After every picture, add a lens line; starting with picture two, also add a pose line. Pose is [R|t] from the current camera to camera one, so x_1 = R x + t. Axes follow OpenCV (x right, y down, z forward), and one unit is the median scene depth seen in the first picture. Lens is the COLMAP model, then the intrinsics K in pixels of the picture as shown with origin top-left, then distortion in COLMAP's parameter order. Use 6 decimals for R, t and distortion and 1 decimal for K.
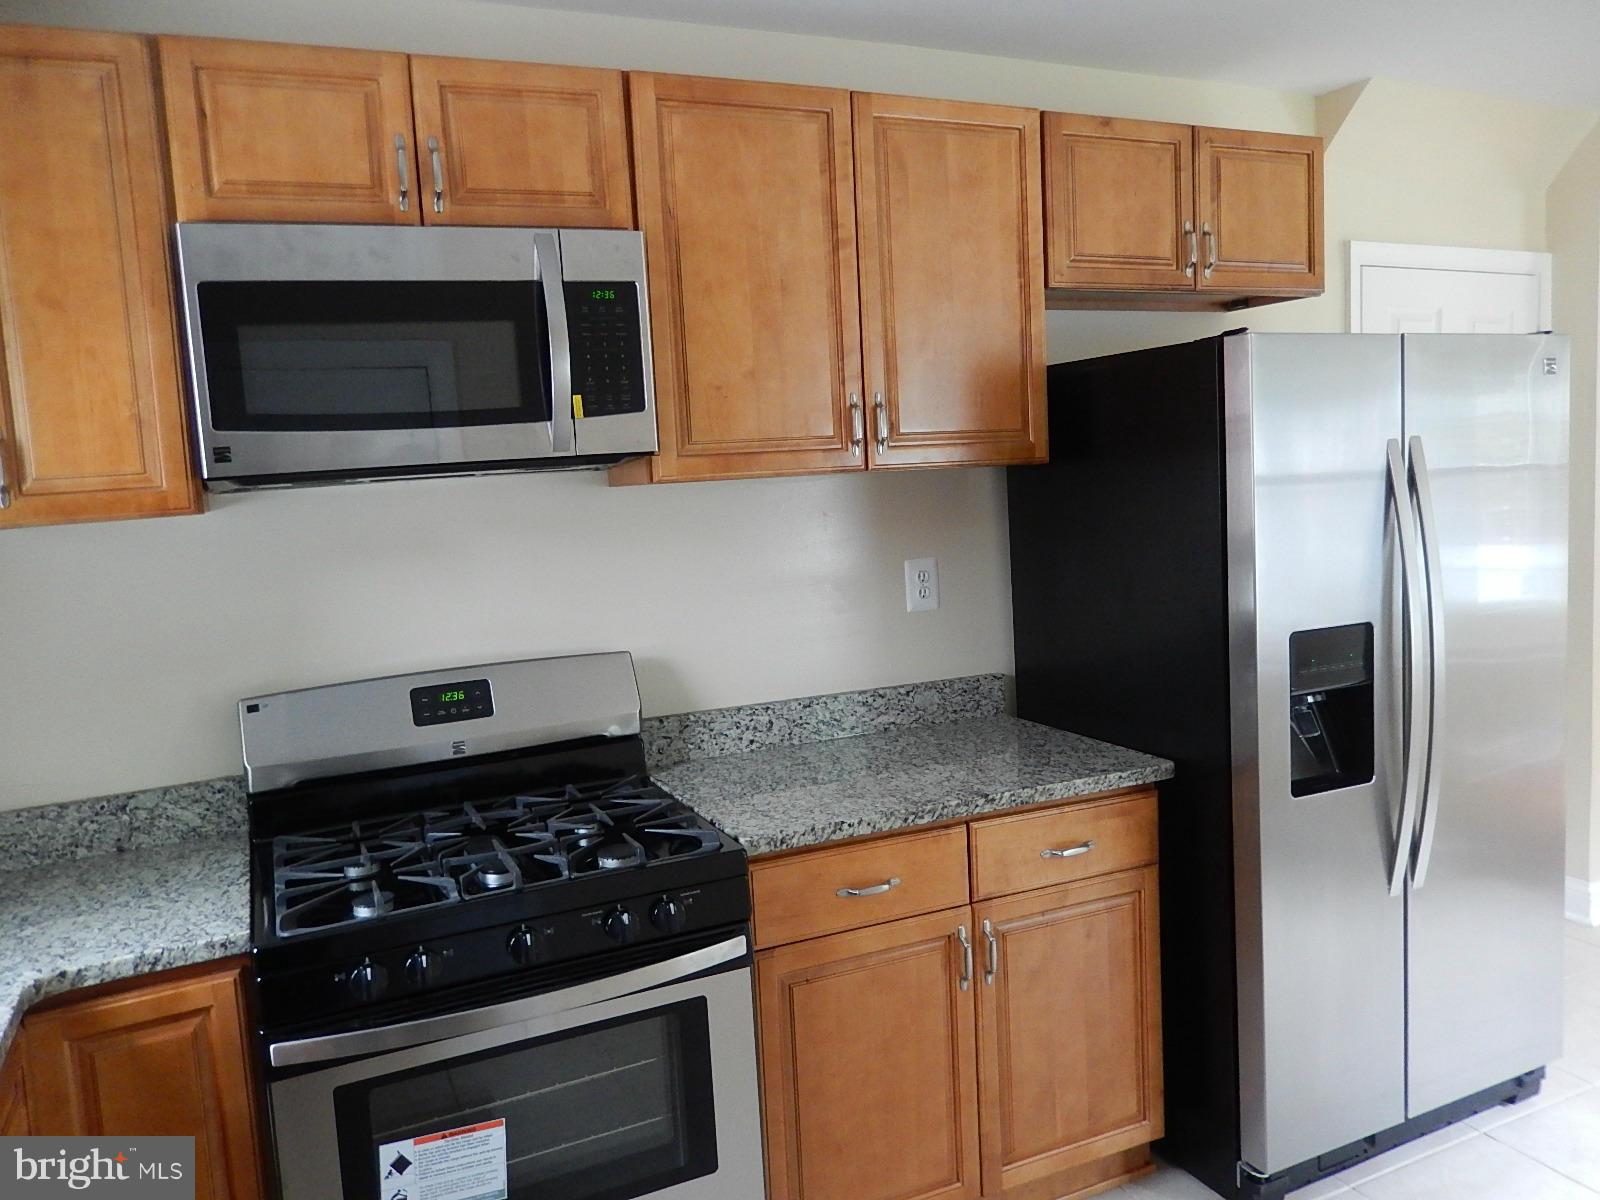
lens RADIAL K [[1204.6, 0, 779.9], [0, 1204.6, 575.6], [0, 0, 1]] dist [0.012619, -0.009613]
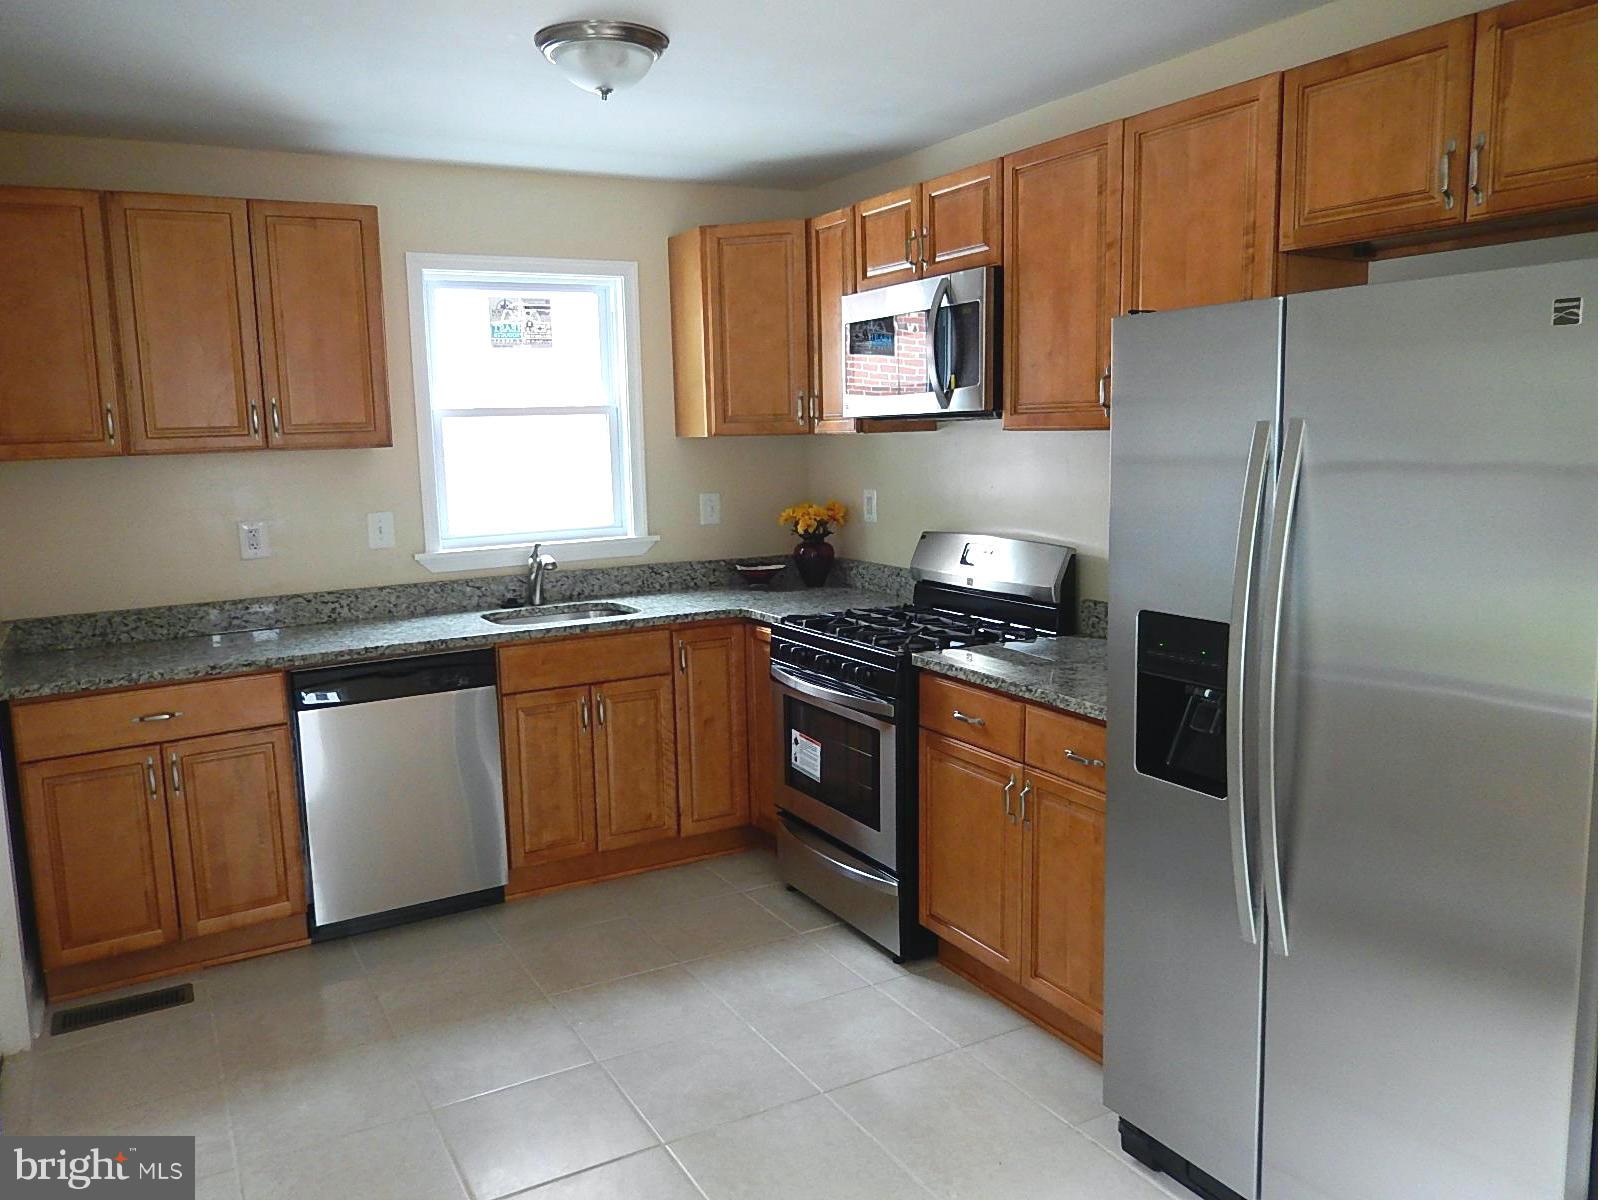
lens RADIAL K [[1204.6, 0, 784.9], [0, 1204.6, 568.7], [0, 0, 1]] dist [0.012619, -0.009613]
pose [[0.092704, 0.176823, -0.979867, 1.465561], [-0.074190, 0.982596, 0.170296, -0.151800], [0.992926, 0.056910, 0.104209, 0.622156]]
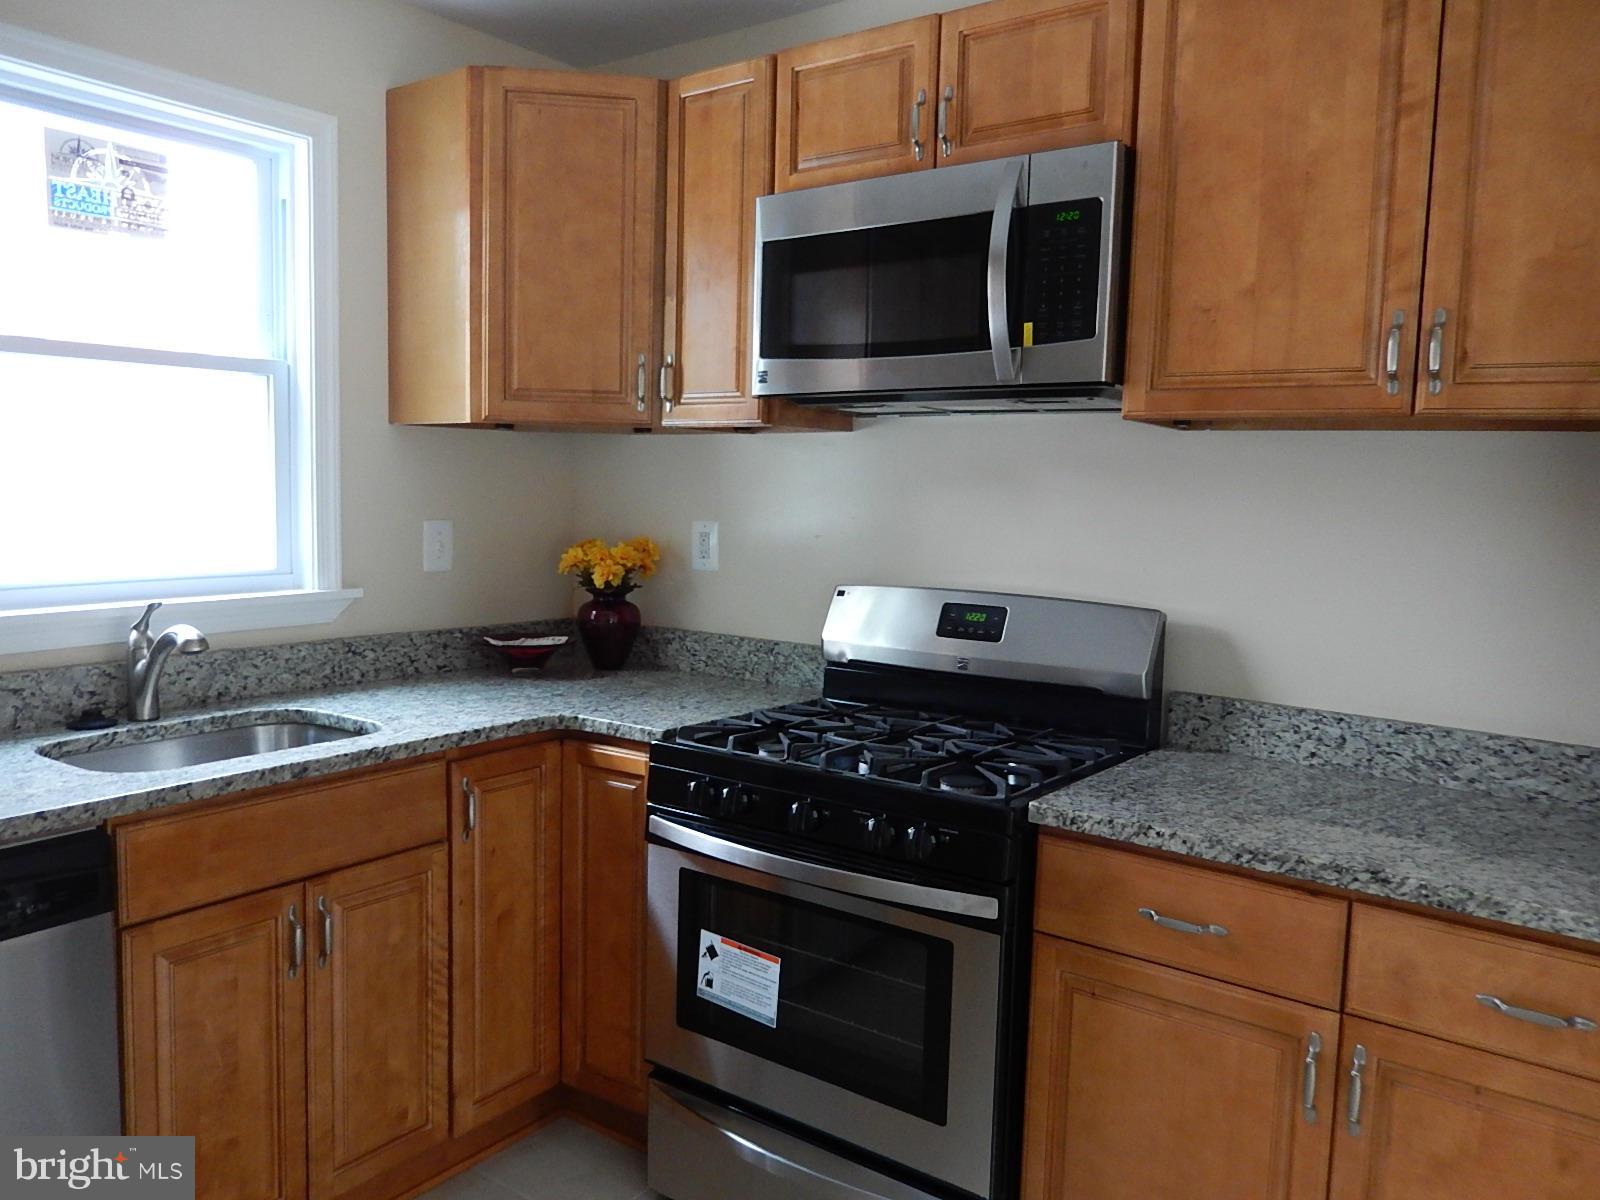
lens RADIAL K [[1204.6, 0, 794.4], [0, 1204.6, 573.6], [0, 0, 1]] dist [0.012619, -0.009613]
pose [[0.500796, 0.138471, -0.854417, 0.606439], [-0.134017, 0.987621, 0.081508, -0.002072], [0.855127, 0.073687, 0.513155, 0.350515]]
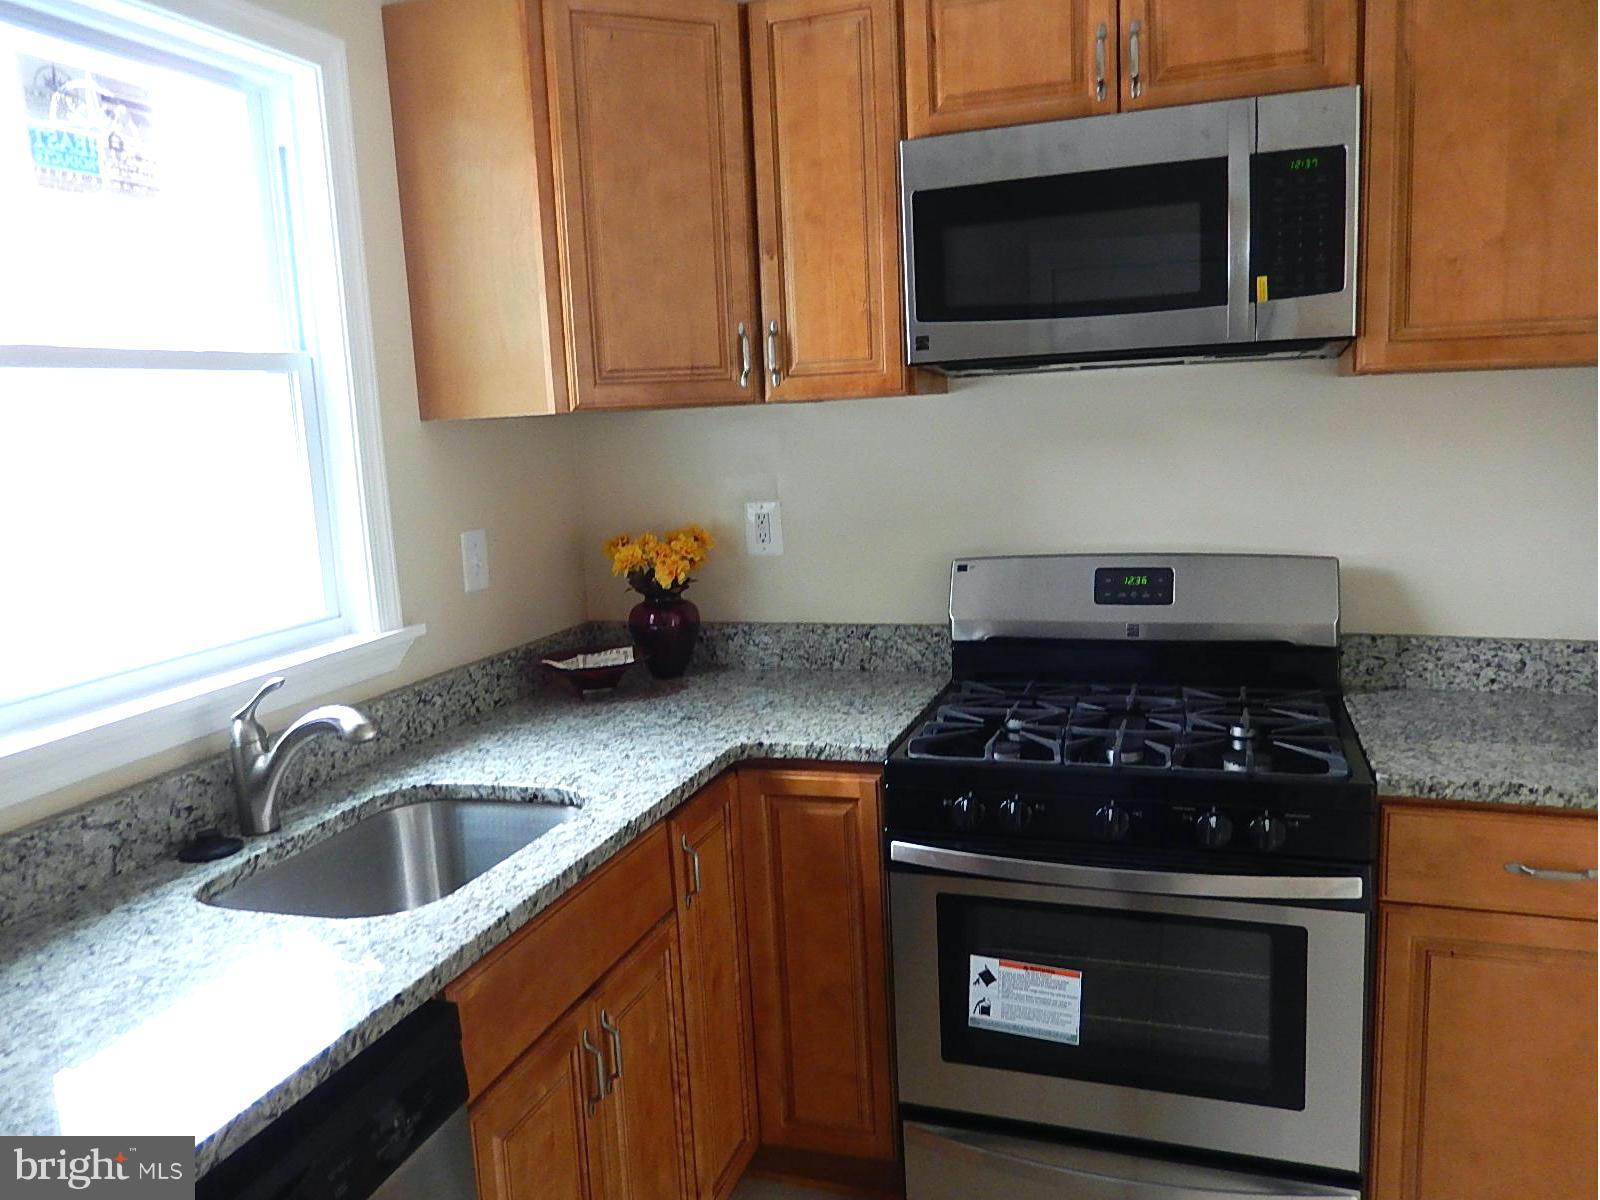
lens RADIAL K [[1204.6, 0, 796.0], [0, 1204.6, 575.0], [0, 0, 1]] dist [0.012619, -0.009613]
pose [[0.736955, 0.122050, -0.664832, 0.218920], [-0.062565, 0.991658, 0.112696, -0.002389], [0.673040, -0.041457, 0.738443, 0.050607]]
